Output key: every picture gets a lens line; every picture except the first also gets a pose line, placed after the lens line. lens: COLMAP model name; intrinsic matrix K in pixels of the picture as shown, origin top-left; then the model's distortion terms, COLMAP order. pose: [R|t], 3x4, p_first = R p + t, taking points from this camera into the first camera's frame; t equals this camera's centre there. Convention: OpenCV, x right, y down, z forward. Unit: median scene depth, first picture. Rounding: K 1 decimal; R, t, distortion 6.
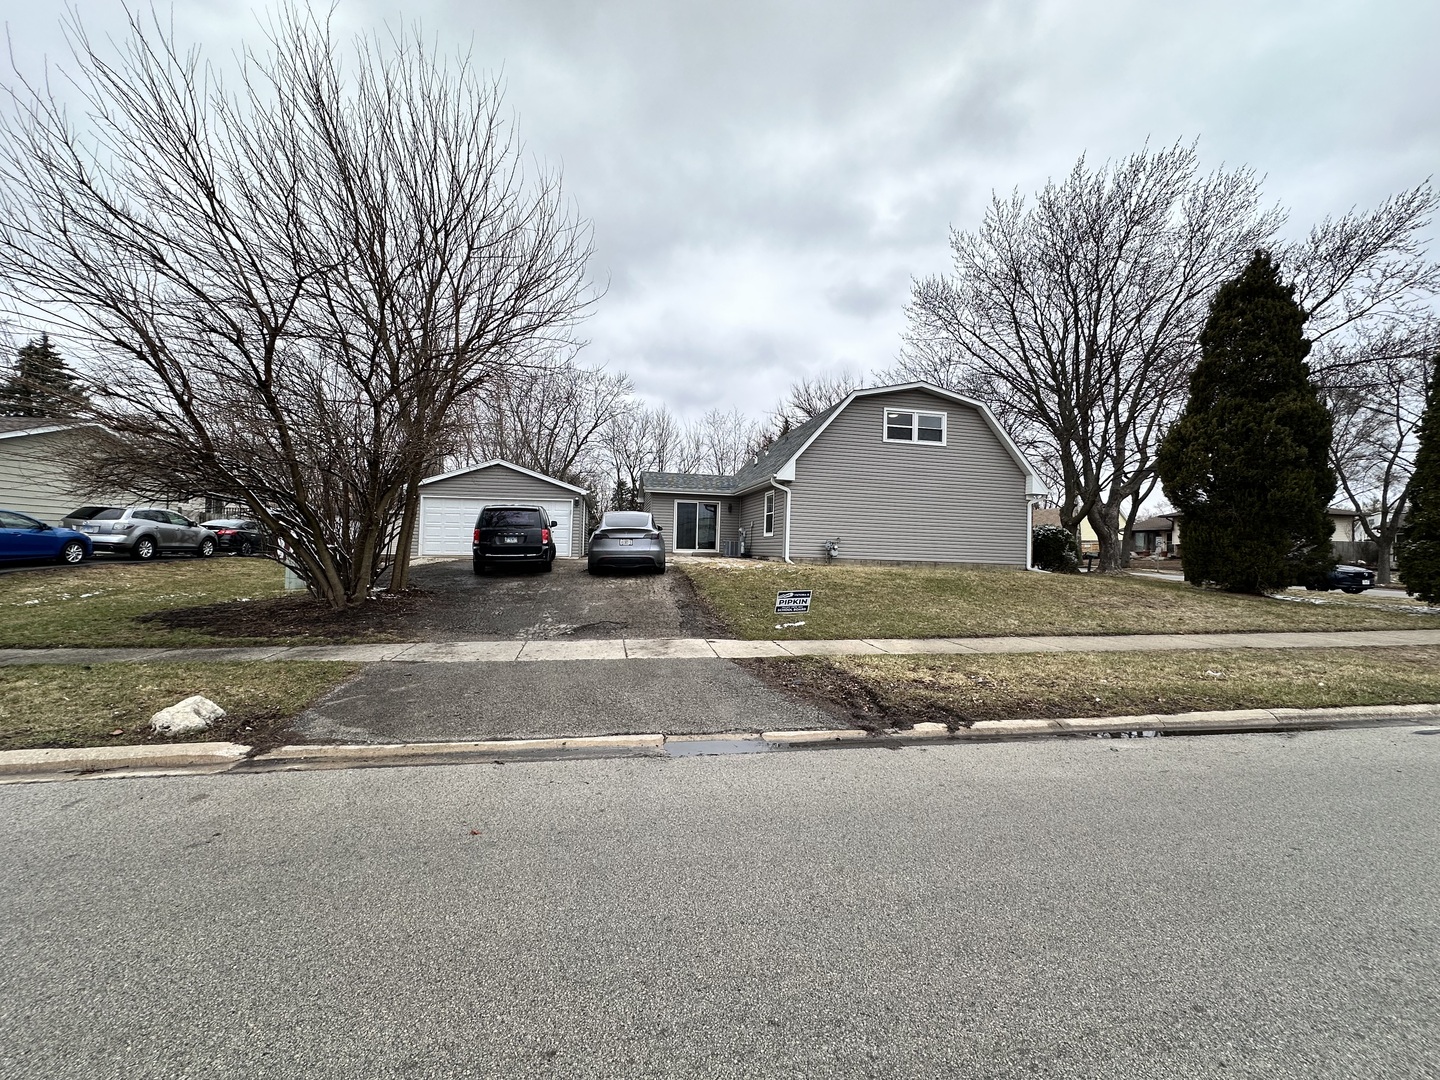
lens RADIAL K [[572.9, 0, 716.5], [0, 572.9, 537.9], [0, 0, 1]] dist [-0.003378, 0.000610]
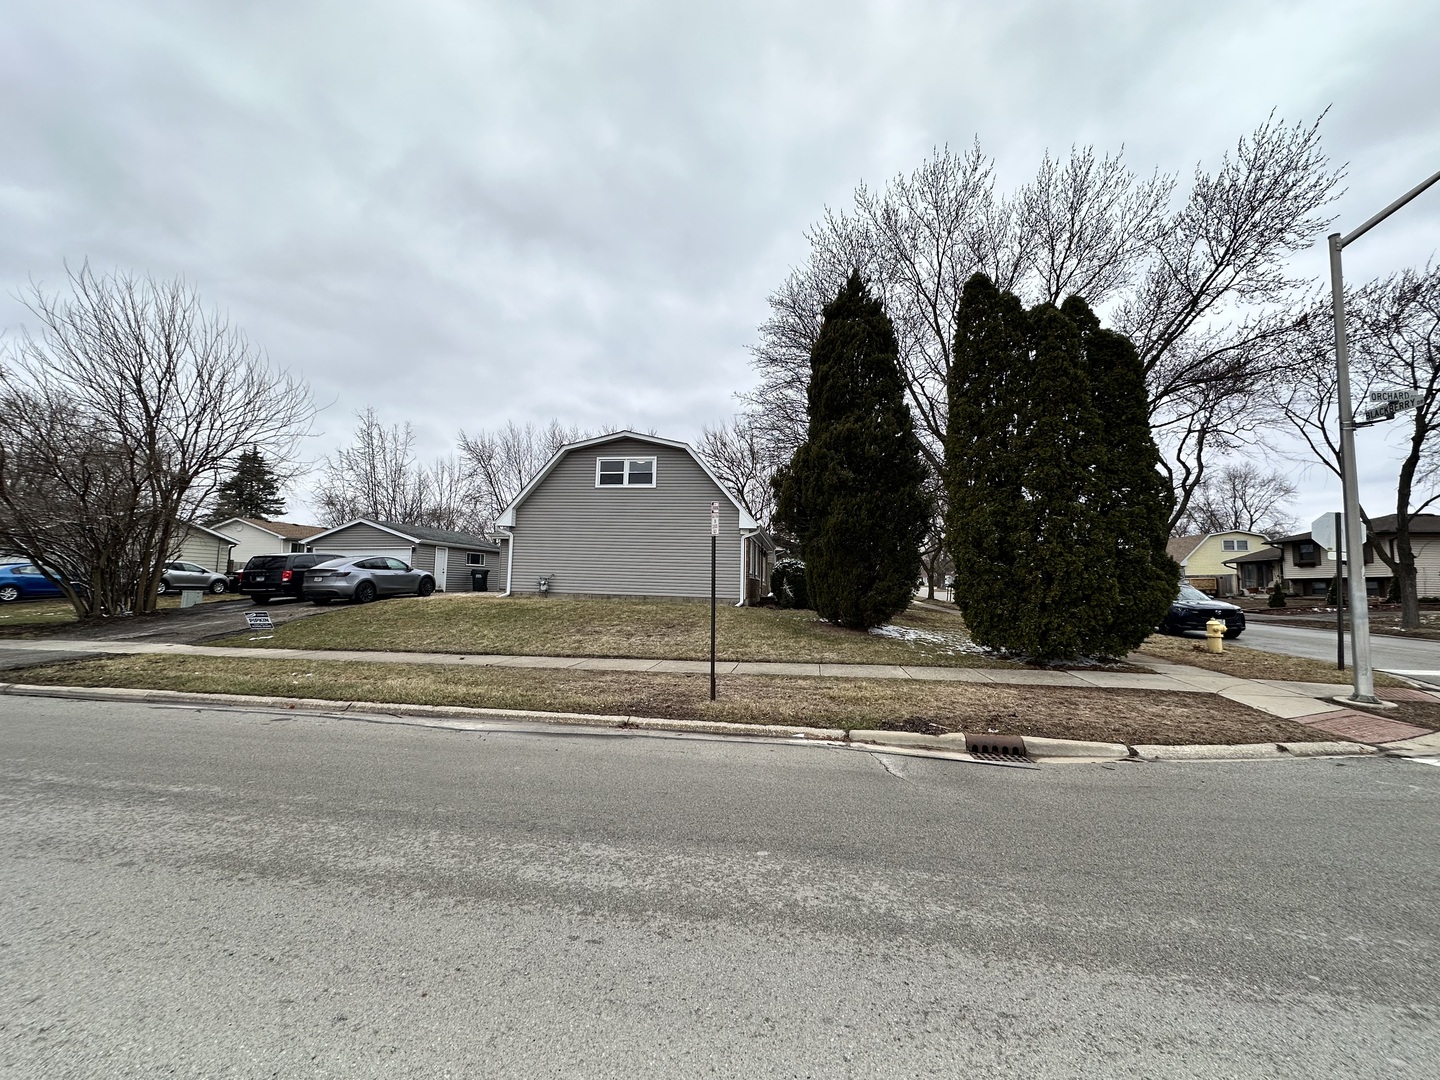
lens RADIAL K [[572.9, 0, 716.5], [0, 572.9, 537.9], [0, 0, 1]] dist [-0.003378, 0.000610]
pose [[0.941731, -0.034669, -0.334575, 0.870159], [0.009877, 0.997095, -0.075519, 0.015200], [0.336221, 0.067814, 0.939338, 0.040937]]
